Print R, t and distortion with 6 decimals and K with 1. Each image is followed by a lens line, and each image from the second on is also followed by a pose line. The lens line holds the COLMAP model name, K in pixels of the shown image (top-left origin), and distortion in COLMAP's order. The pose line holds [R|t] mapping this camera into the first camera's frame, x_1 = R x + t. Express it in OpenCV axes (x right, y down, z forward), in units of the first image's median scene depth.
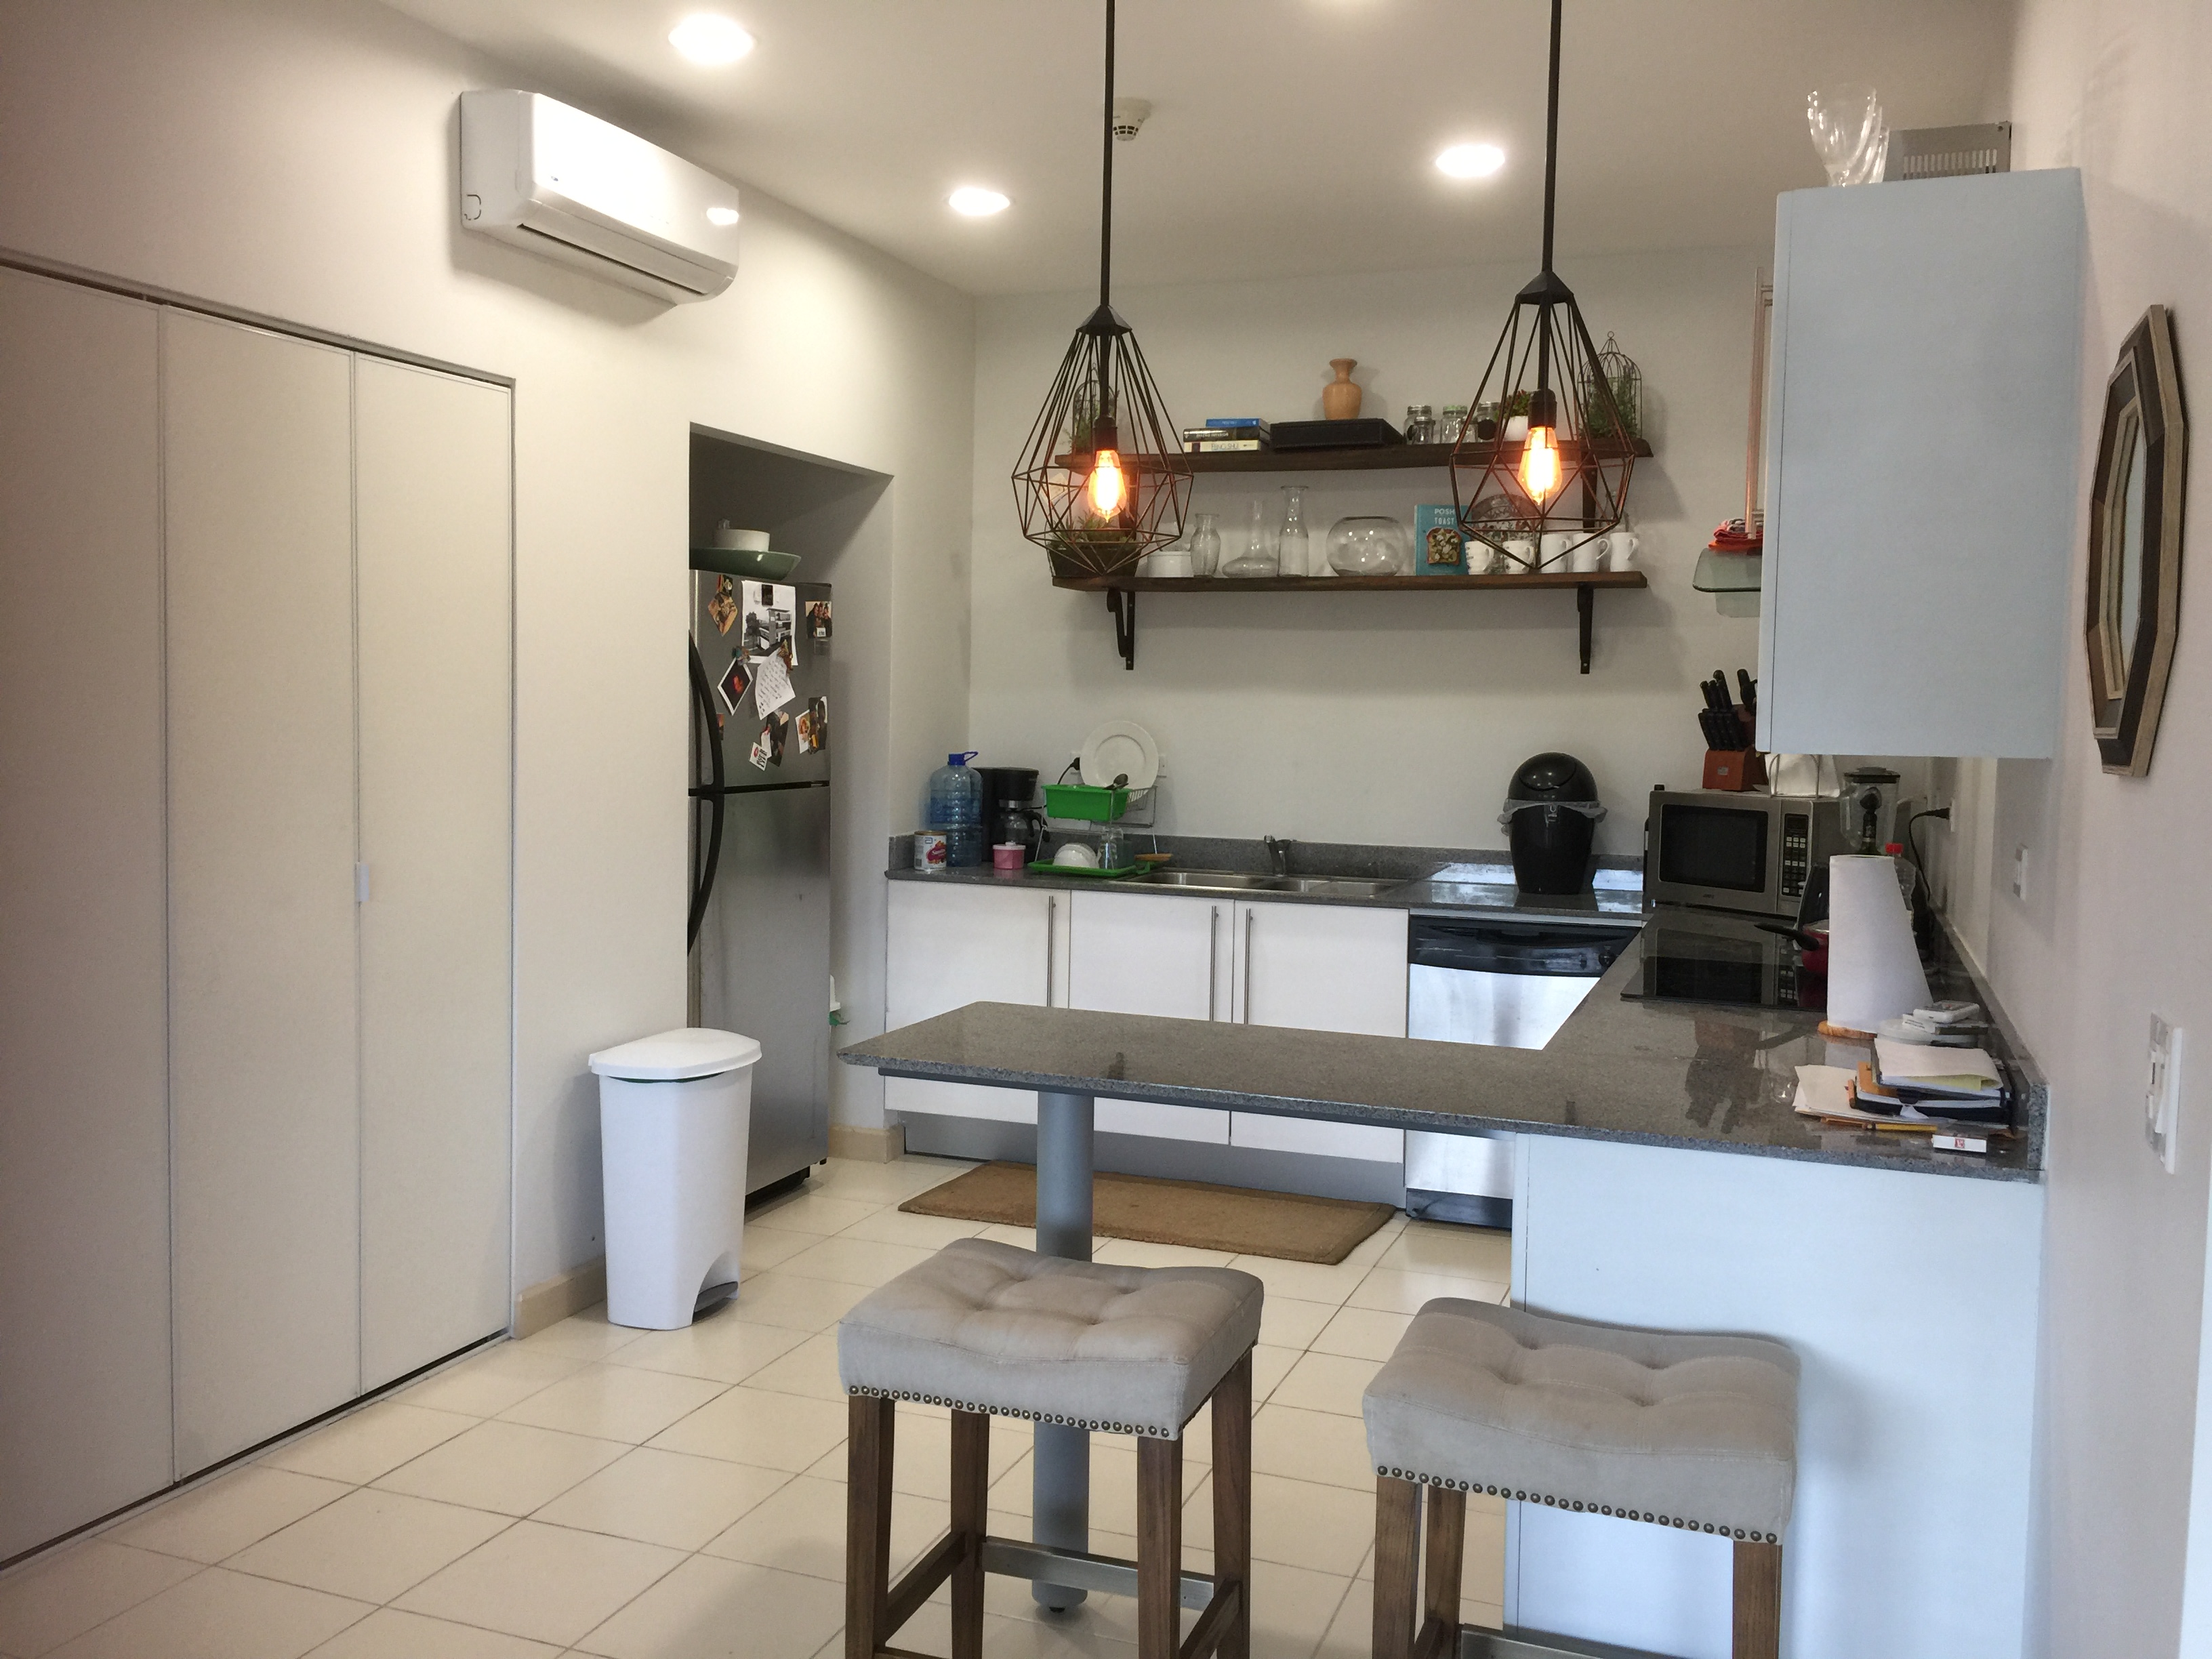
lens RADIAL K [[1915.9, 0, 1106.0], [0, 1915.9, 829.5], [0, 0, 1]] dist [0.066334, -0.011788]
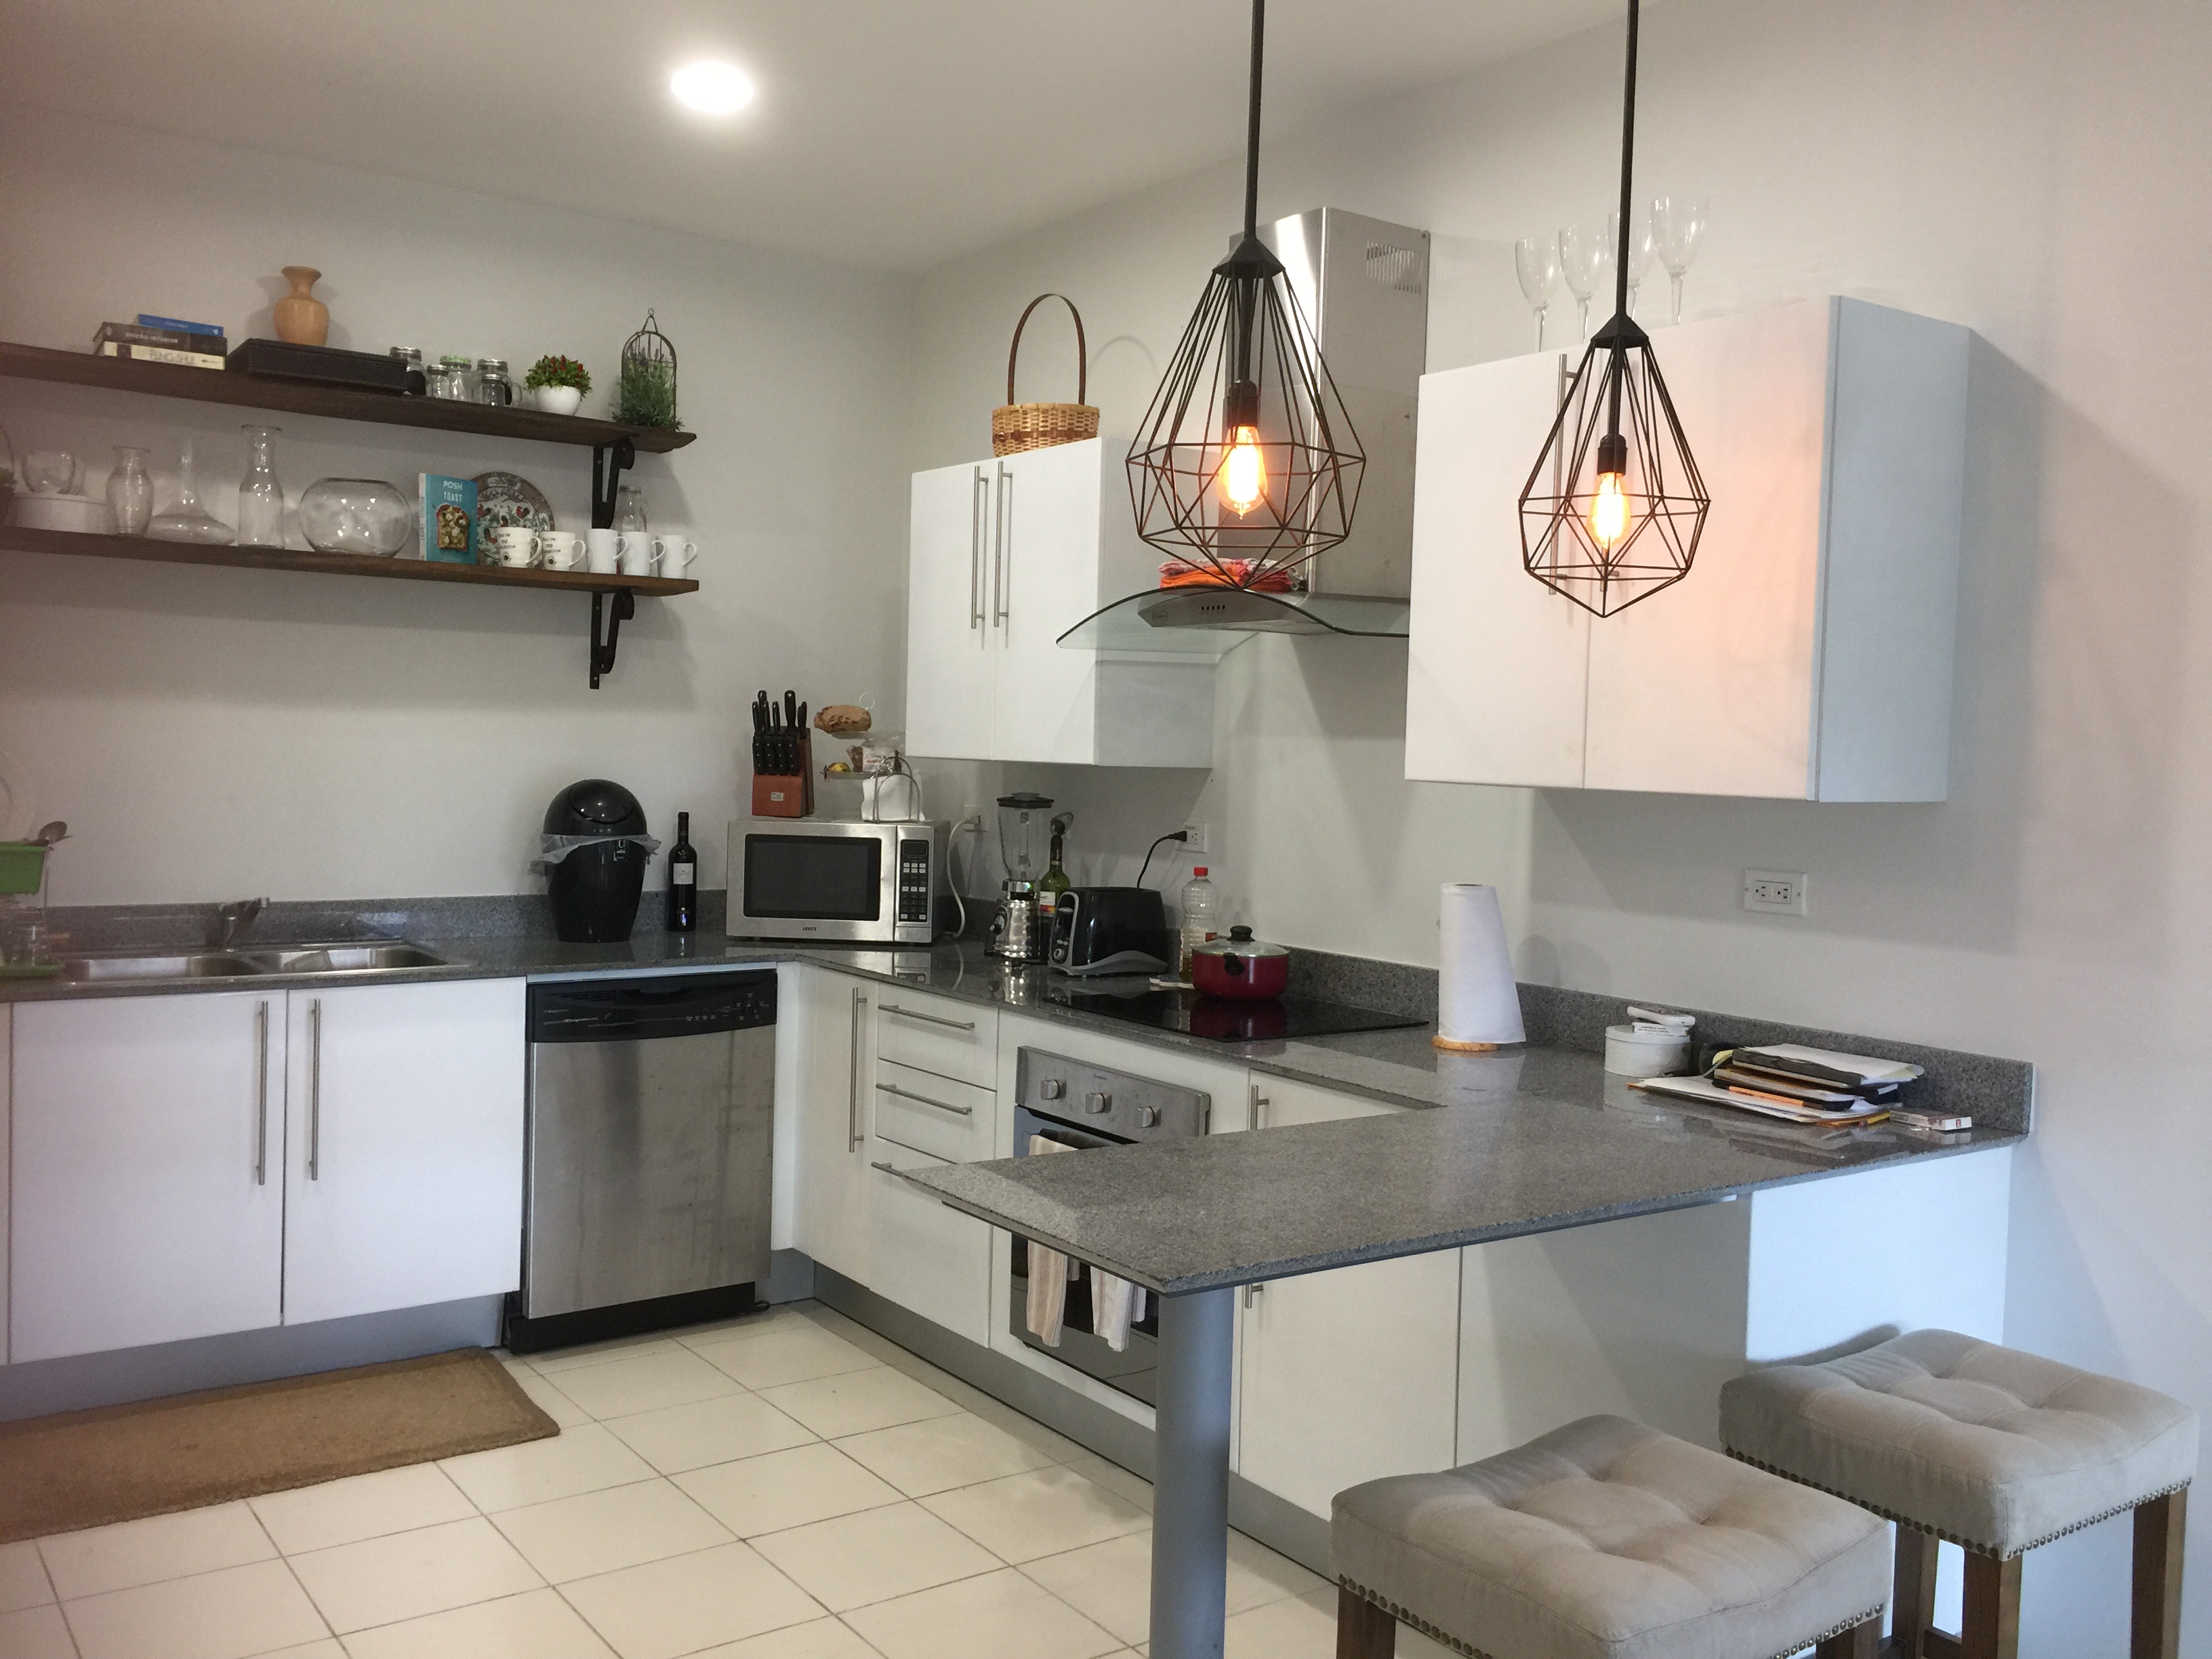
lens RADIAL K [[1915.9, 0, 1106.0], [0, 1915.9, 829.5], [0, 0, 1]] dist [0.066334, -0.011788]
pose [[0.569841, -0.041149, 0.820724, -0.348425], [0.039139, 0.998971, 0.022910, -0.027980], [-0.820822, 0.019067, 0.570865, 0.311786]]
